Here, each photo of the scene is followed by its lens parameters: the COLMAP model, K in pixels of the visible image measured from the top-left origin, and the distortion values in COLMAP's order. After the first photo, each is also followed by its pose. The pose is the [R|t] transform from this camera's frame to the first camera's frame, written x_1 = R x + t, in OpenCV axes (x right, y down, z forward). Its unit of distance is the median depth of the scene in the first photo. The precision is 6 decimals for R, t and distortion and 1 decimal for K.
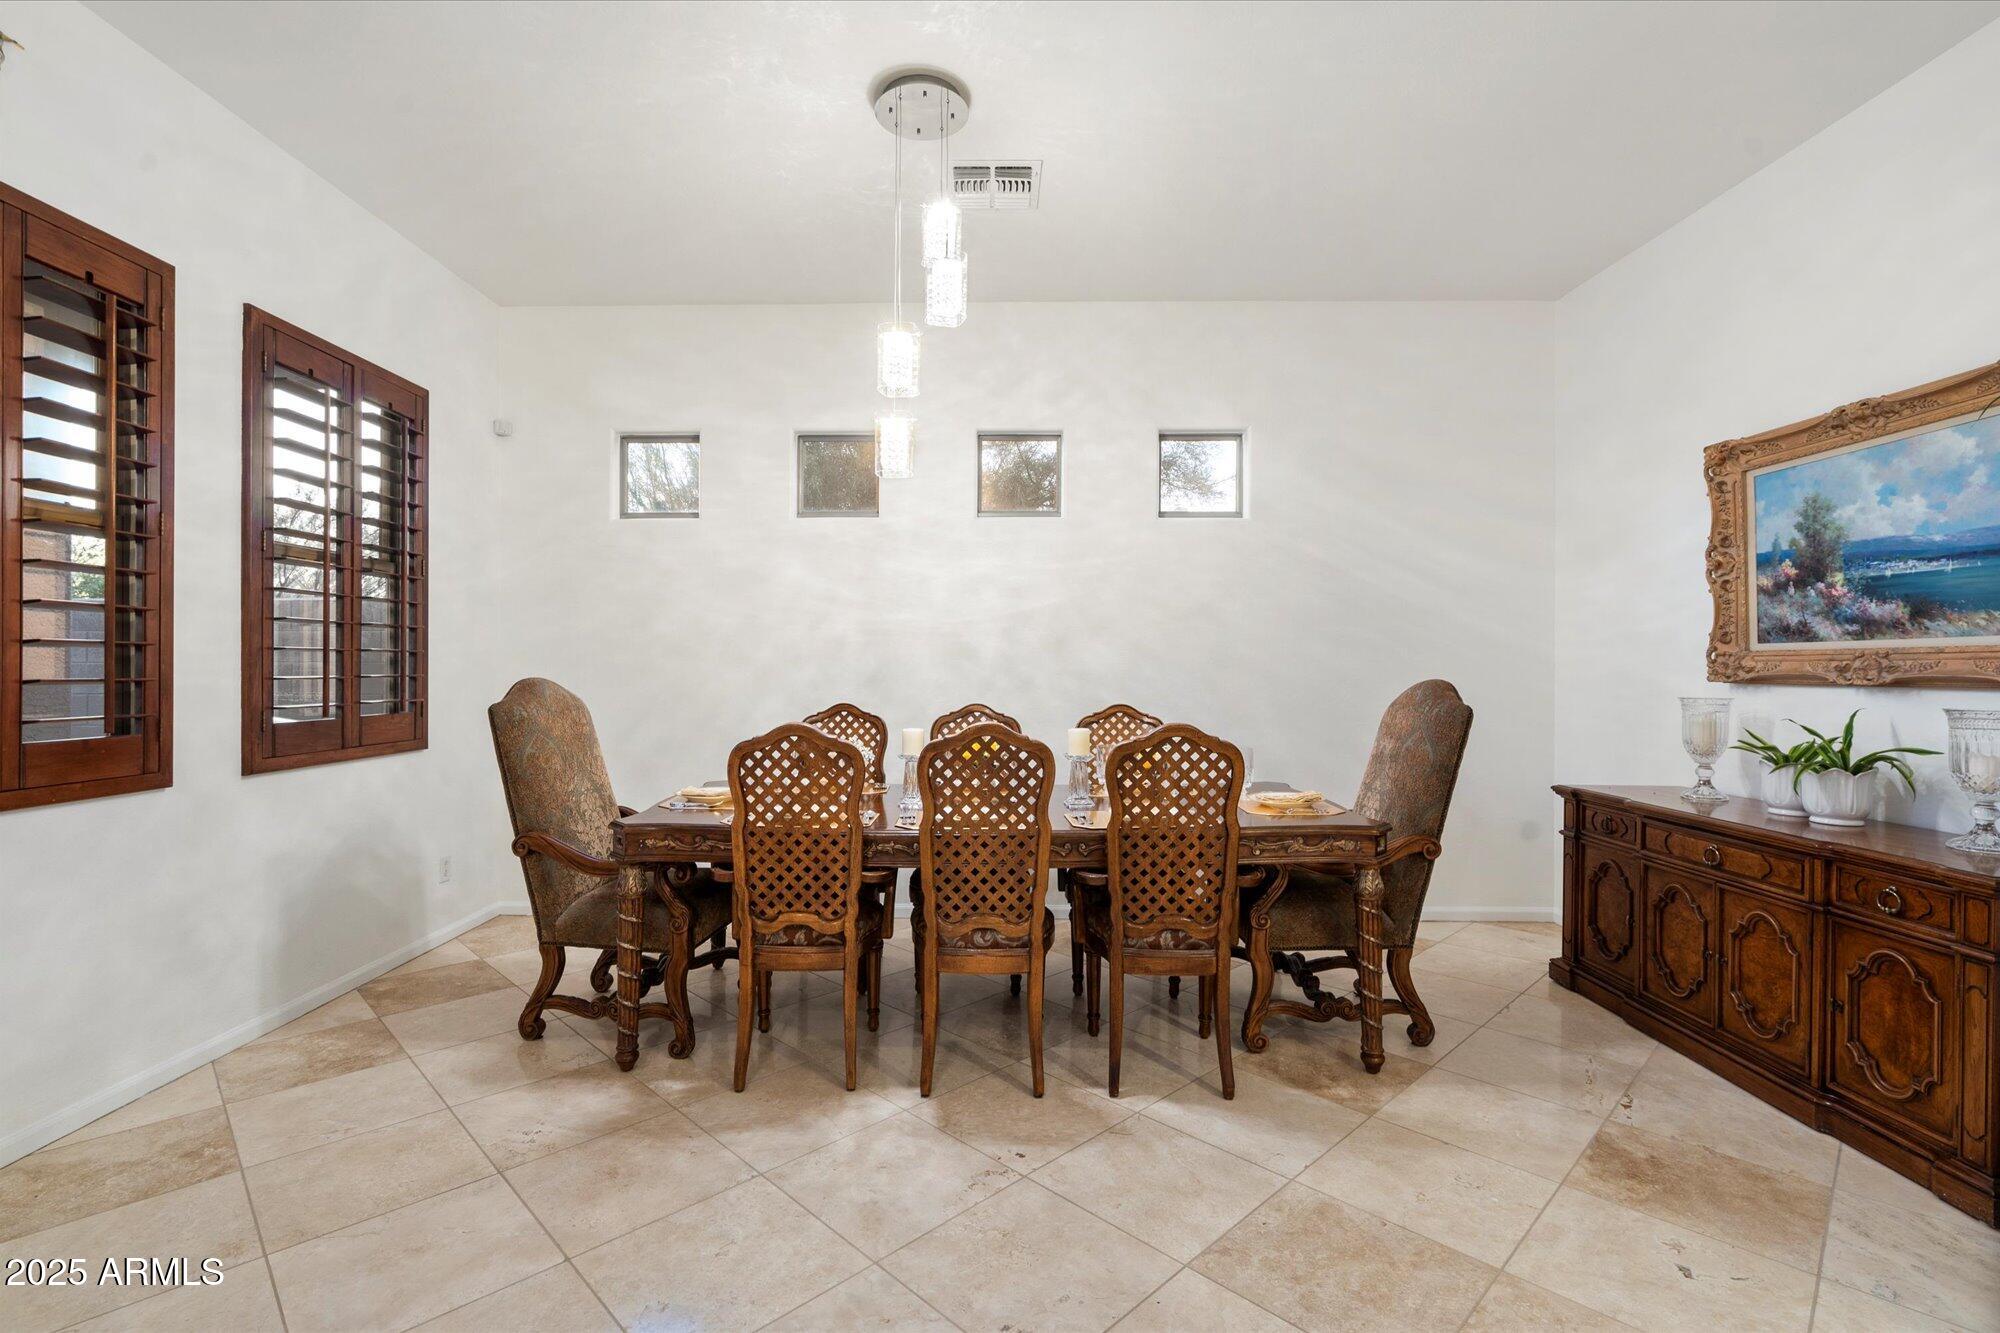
lens RADIAL K [[923.7, 0, 995.8], [0, 923.7, 667.4], [0, 0, 1]] dist [0.000025, 0.000950]
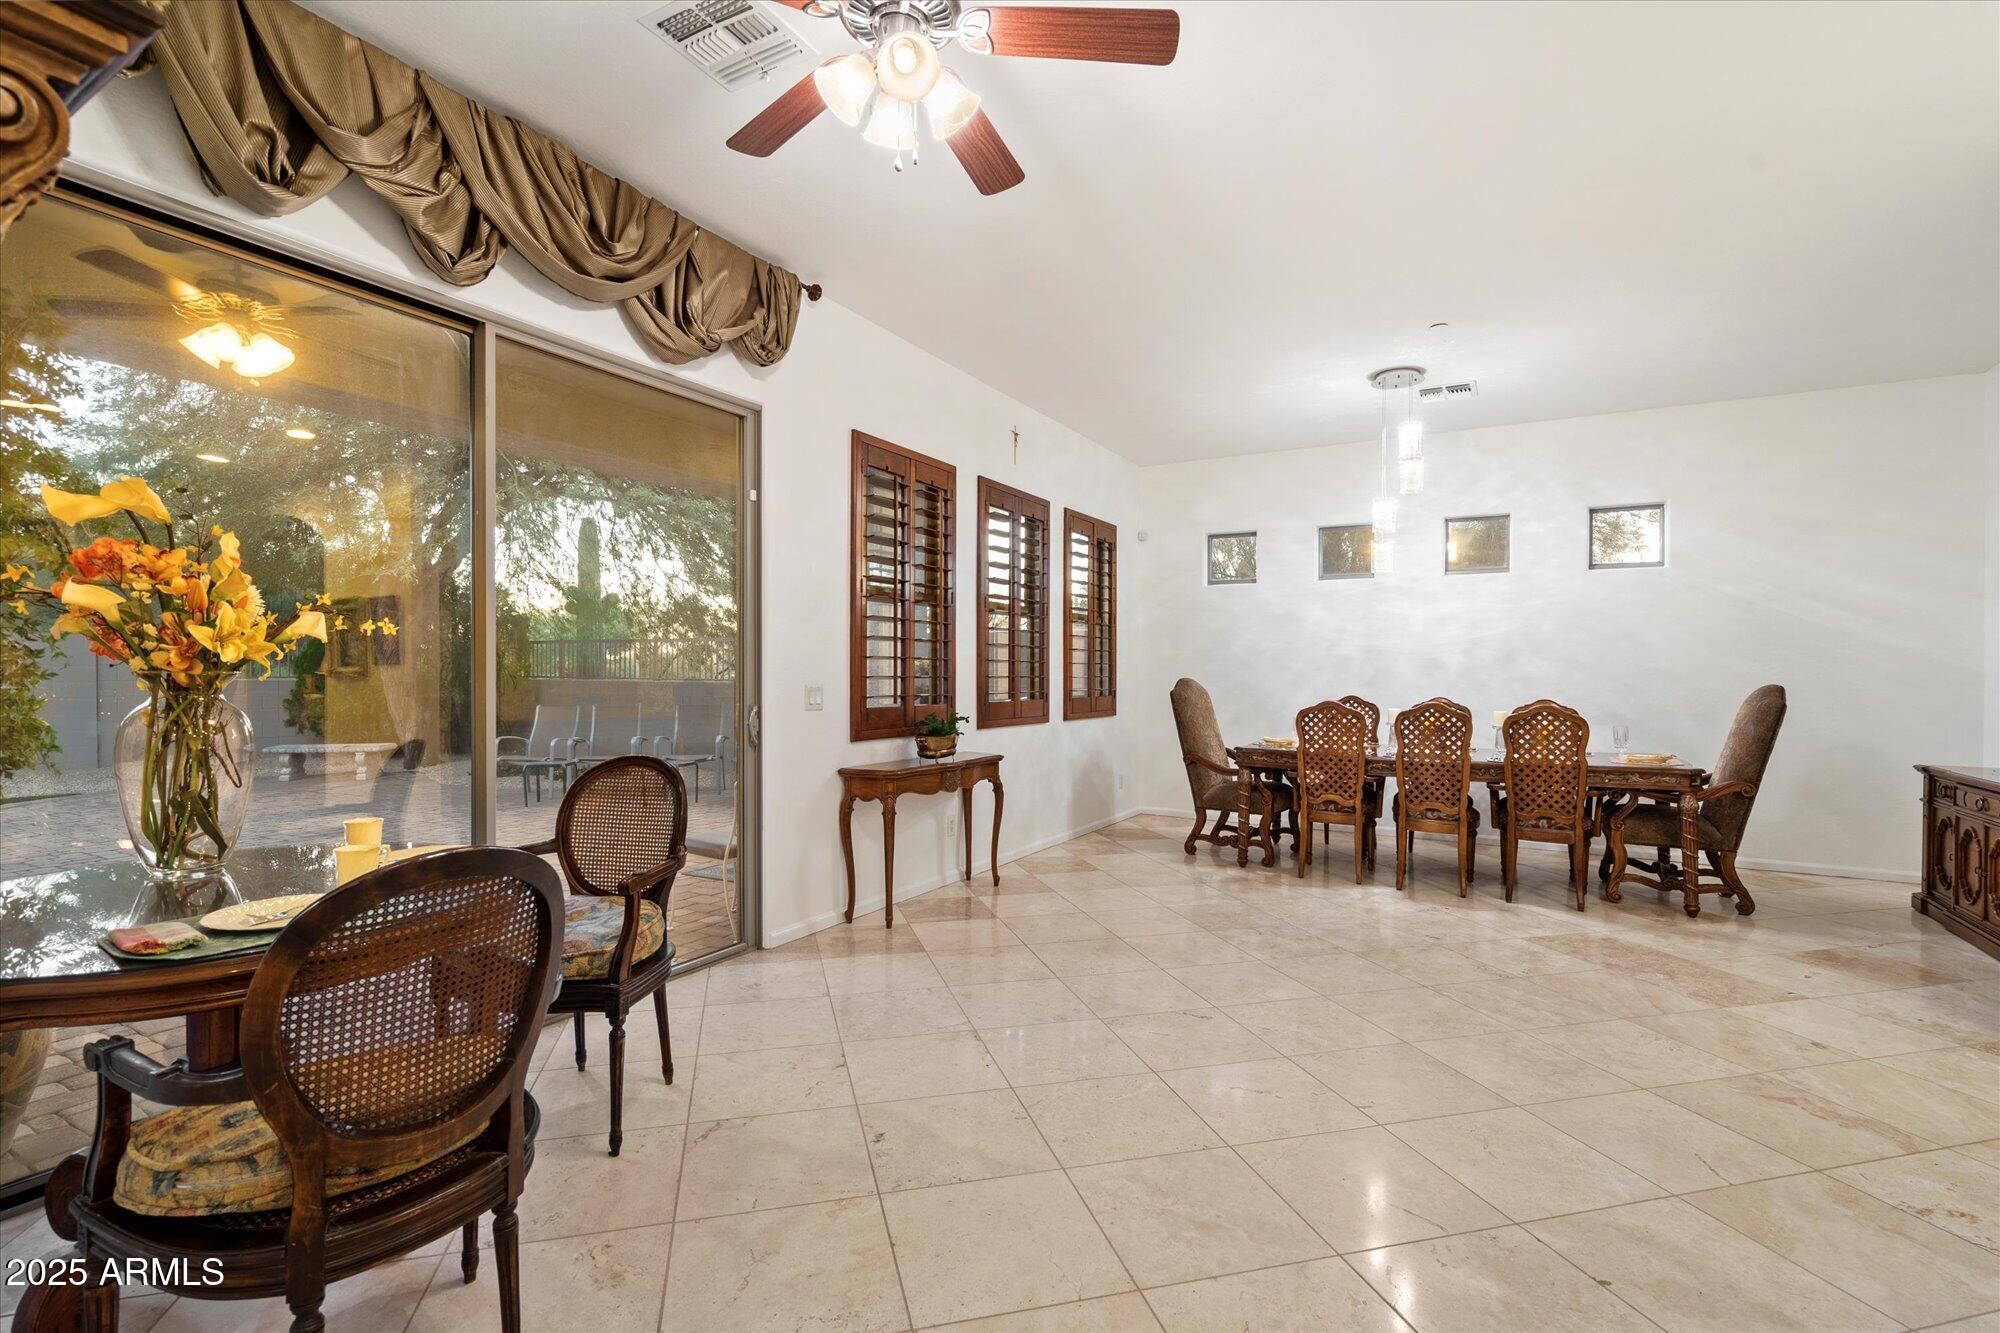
lens RADIAL K [[923.7, 0, 973.8], [0, 923.7, 654.2], [0, 0, 1]] dist [0.000025, 0.000950]
pose [[0.859250, -0.003300, -0.511546, 0.137630], [-0.007901, 0.999774, -0.019721, 0.003380], [0.511495, 0.020987, 0.859030, -1.049008]]
